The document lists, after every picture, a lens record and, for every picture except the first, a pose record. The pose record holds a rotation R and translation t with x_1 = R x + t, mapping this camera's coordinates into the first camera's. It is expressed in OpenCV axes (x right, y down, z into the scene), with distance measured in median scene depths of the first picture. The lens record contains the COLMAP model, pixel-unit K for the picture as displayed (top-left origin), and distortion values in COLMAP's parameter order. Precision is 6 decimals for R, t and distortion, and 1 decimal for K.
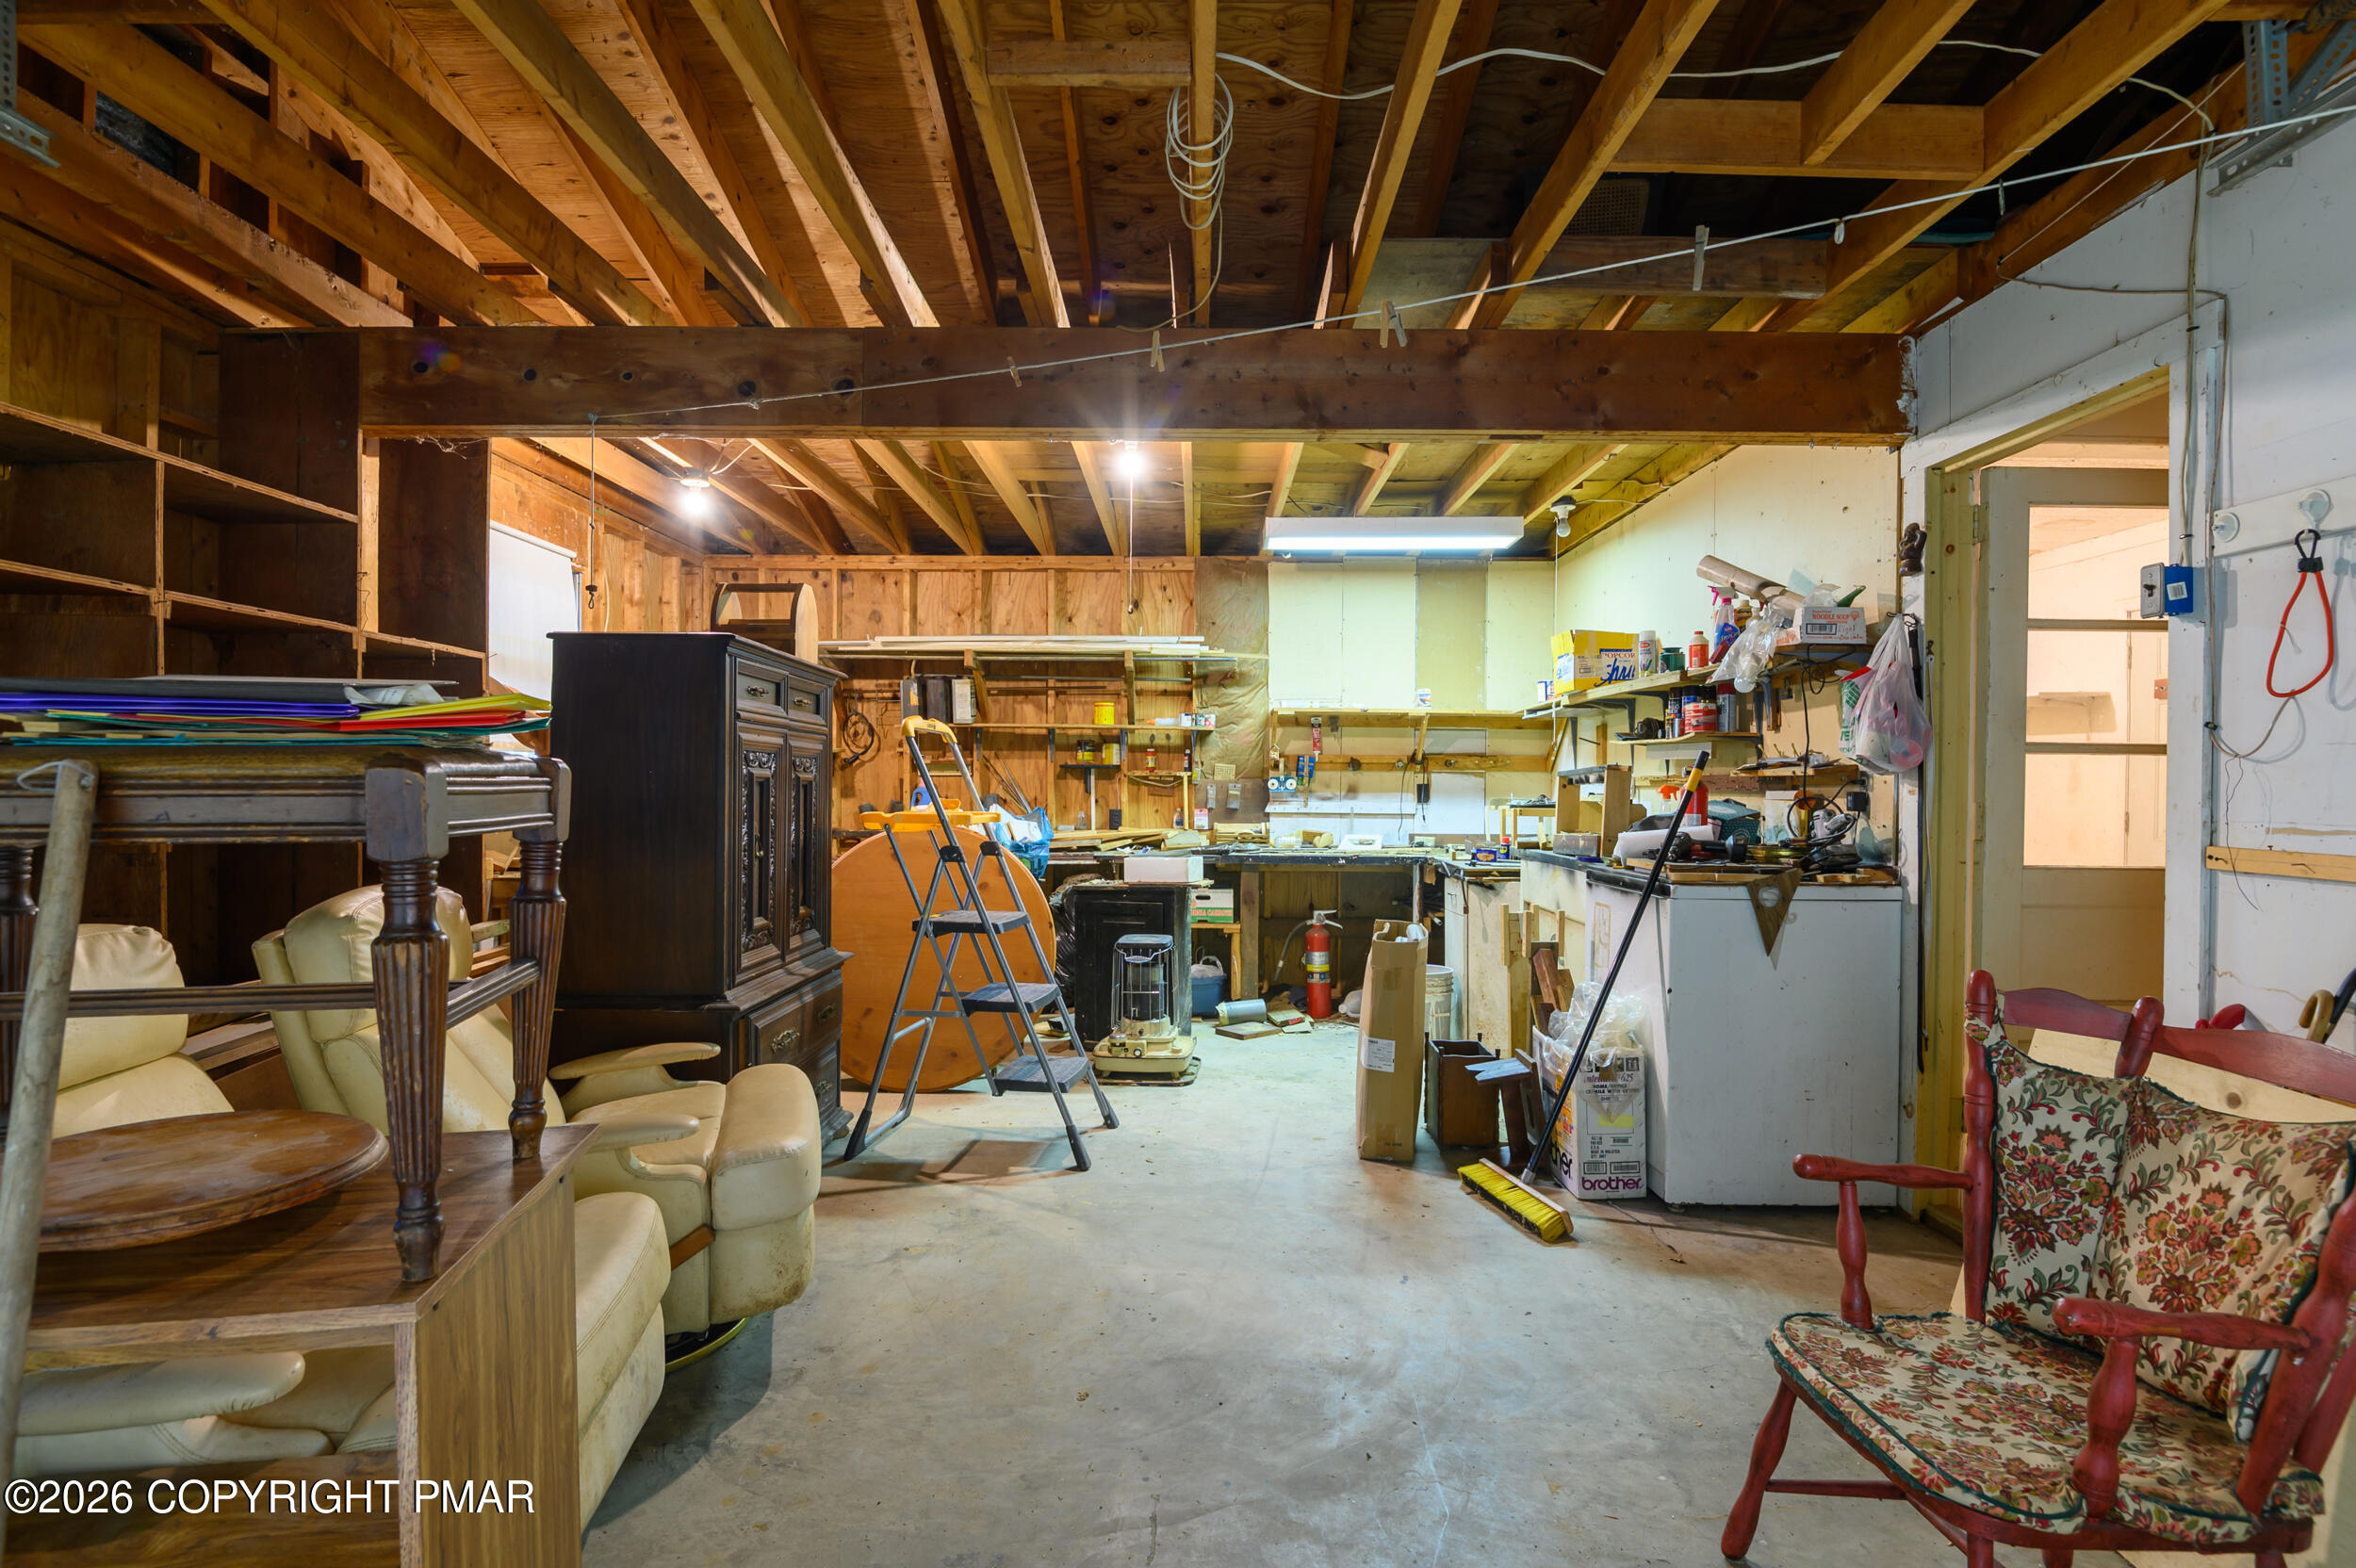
lens RADIAL K [[1219.4, 0, 1178.0], [0, 1219.4, 784.0], [0, 0, 1]] dist [-0.001183, -0.000159]
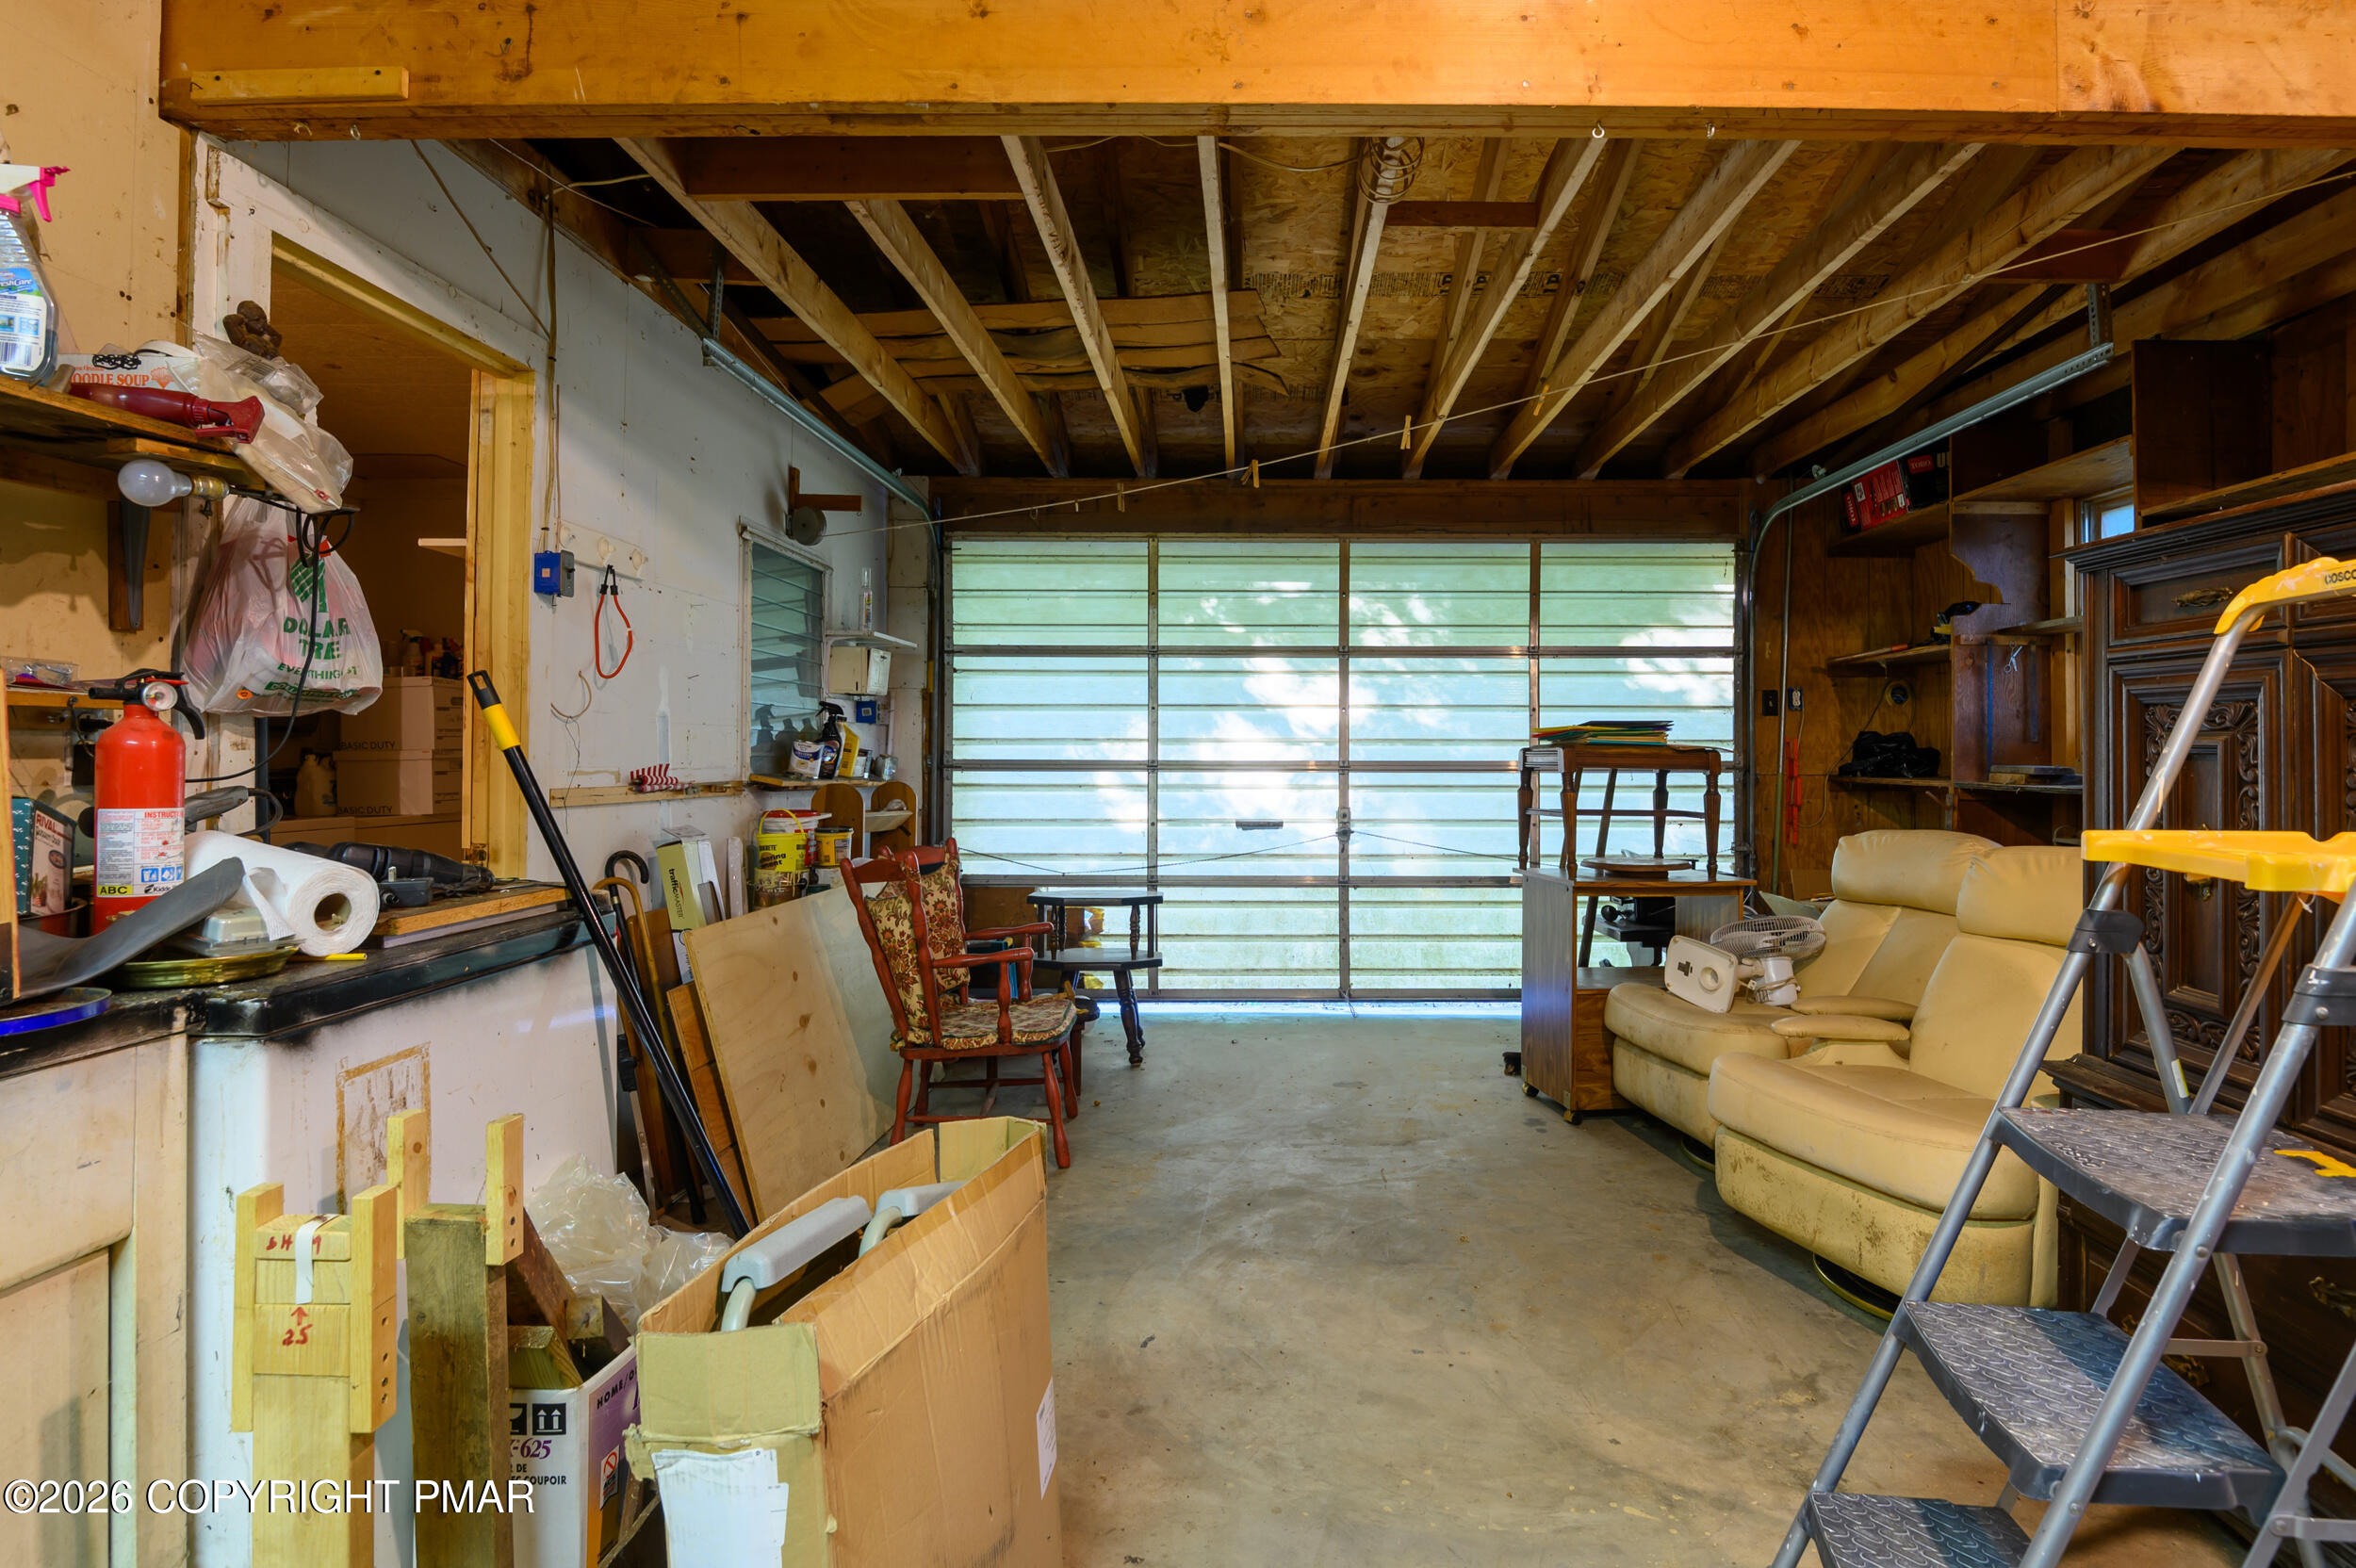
lens RADIAL K [[1219.4, 0, 1178.0], [0, 1219.4, 784.0], [0, 0, 1]] dist [-0.001183, -0.000159]
pose [[-0.998434, -0.014475, 0.054037, 0.143506], [-0.012988, 0.999530, 0.027758, 0.001790], [-0.054413, 0.027013, -0.998153, 2.086793]]
